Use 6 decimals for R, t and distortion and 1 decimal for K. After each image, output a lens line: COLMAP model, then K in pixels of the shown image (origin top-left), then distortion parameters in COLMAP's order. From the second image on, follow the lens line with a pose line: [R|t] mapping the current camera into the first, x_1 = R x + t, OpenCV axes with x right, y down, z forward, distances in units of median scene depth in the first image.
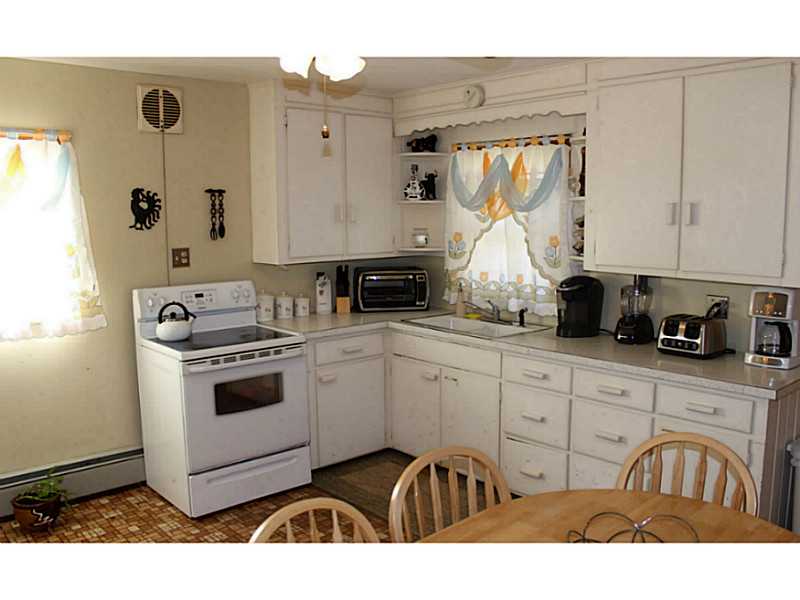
lens RADIAL K [[734.4, 0, 438.2], [0, 734.4, 309.4], [0, 0, 1]] dist [-0.173643, 0.158650]
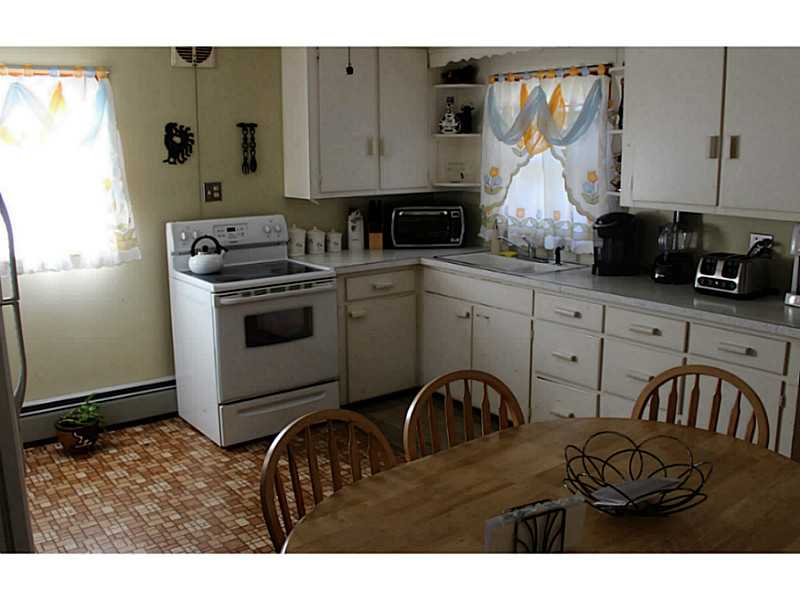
lens RADIAL K [[799.5, 0, 401.1], [0, 799.5, 286.0], [0, 0, 1]] dist [-0.169988, 0.148513]
pose [[0.993861, 0.014460, -0.109684, 0.027029], [-0.009974, 0.999095, 0.041342, 0.011729], [0.110182, -0.039994, 0.993106, -0.074706]]
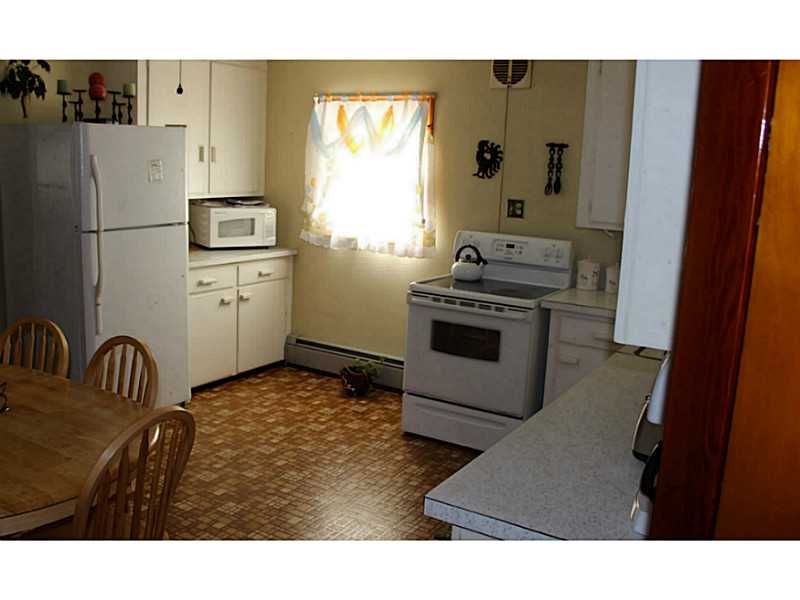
lens RADIAL K [[765.1, 0, 347.6], [0, 765.1, 299.4], [0, 0, 1]] dist [-0.140895, 0.002085]
pose [[0.192282, 0.187672, -0.963227, 0.692328], [-0.173482, 0.972585, 0.154864, -0.074011], [0.965884, 0.137325, 0.219568, 0.561993]]
